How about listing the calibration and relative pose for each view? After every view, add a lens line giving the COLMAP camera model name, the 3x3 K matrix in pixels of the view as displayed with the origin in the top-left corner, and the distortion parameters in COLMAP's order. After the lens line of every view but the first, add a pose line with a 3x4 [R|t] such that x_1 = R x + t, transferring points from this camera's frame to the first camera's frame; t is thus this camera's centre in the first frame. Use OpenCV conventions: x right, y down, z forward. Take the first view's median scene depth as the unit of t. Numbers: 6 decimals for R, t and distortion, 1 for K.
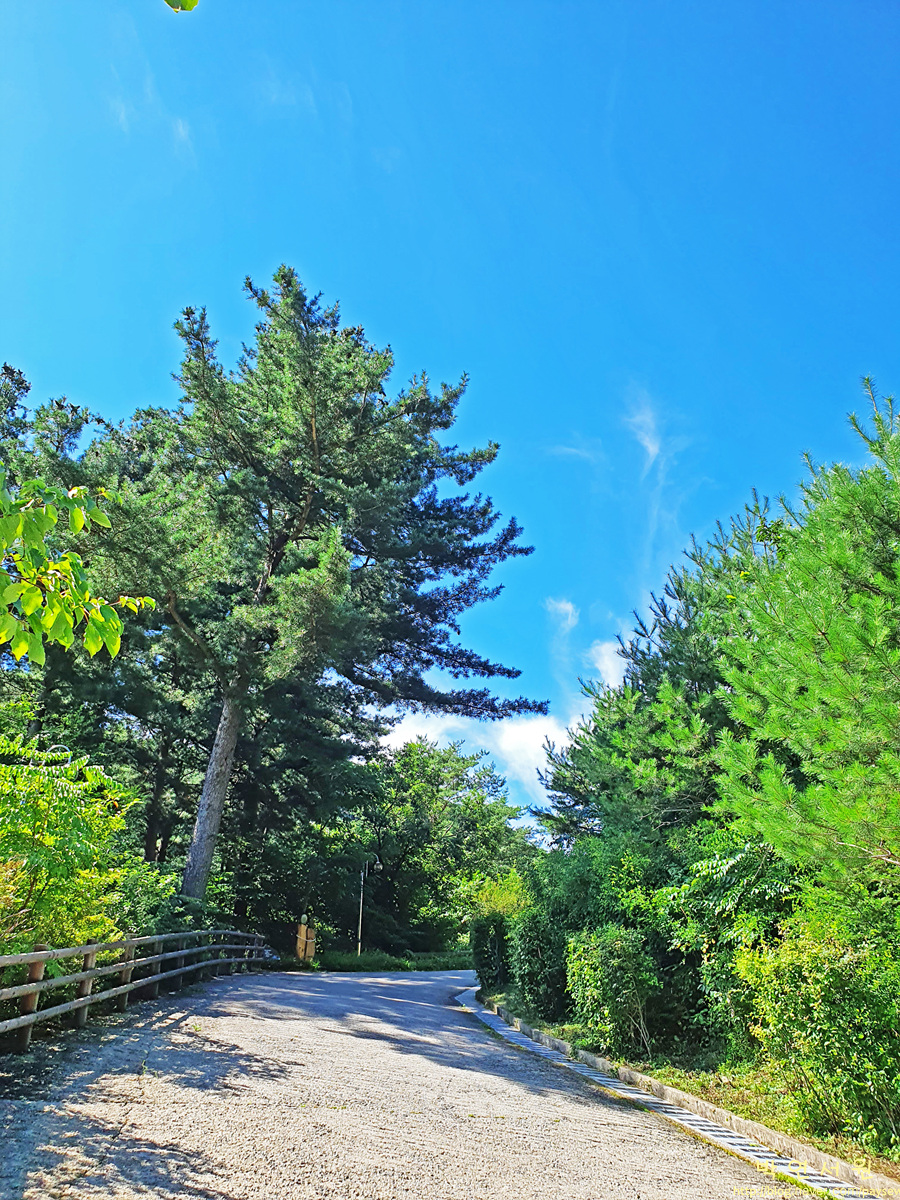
lens RADIAL K [[860.2, 0, 450.5], [0, 860.2, 599.7], [0, 0, 1]] dist [0.044483, 0.001040]
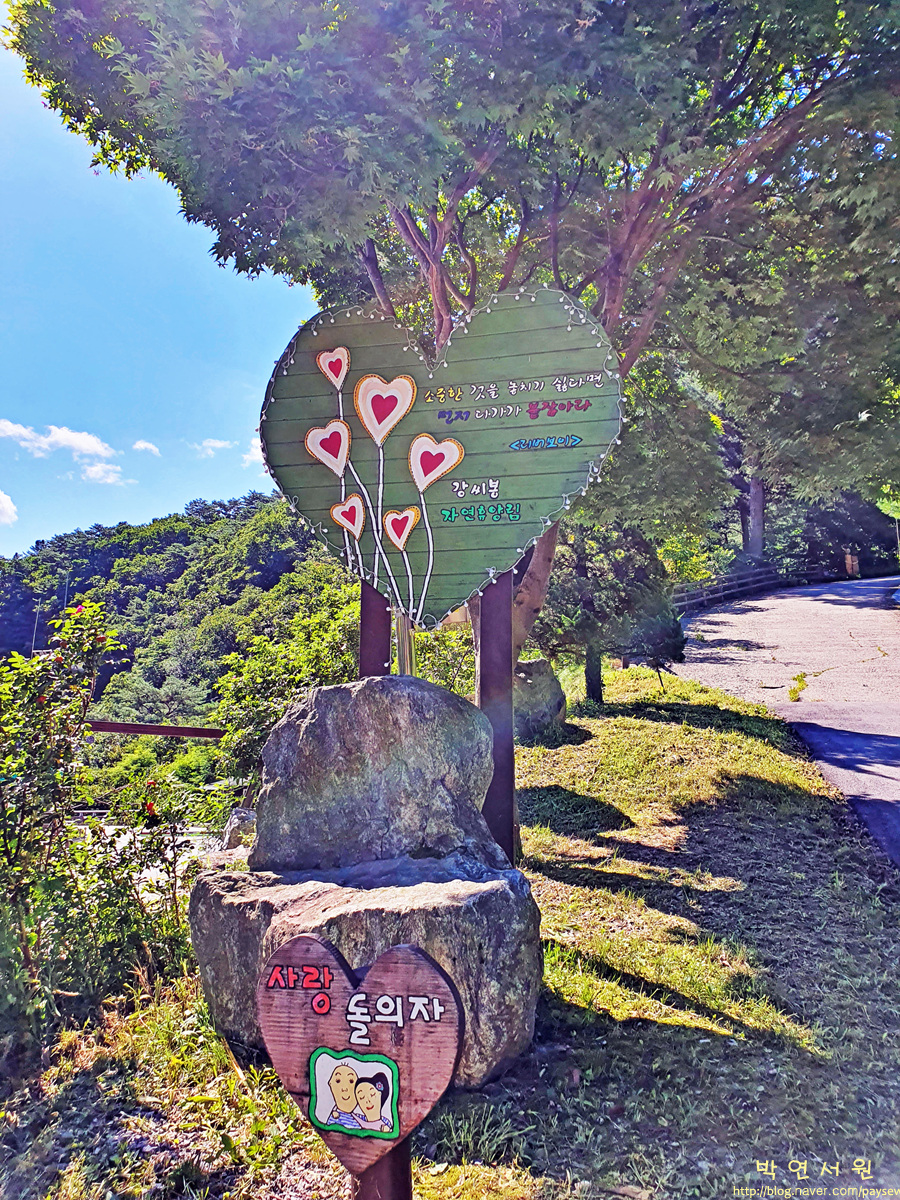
lens RADIAL K [[860.2, 0, 450.0], [0, 860.2, 596.9], [0, 0, 1]] dist [0.044483, 0.001040]
pose [[0.771619, -0.114731, -0.625652, 0.510231], [0.347733, 0.899695, 0.263876, -0.423101], [0.532621, -0.421172, 0.734118, -1.102518]]
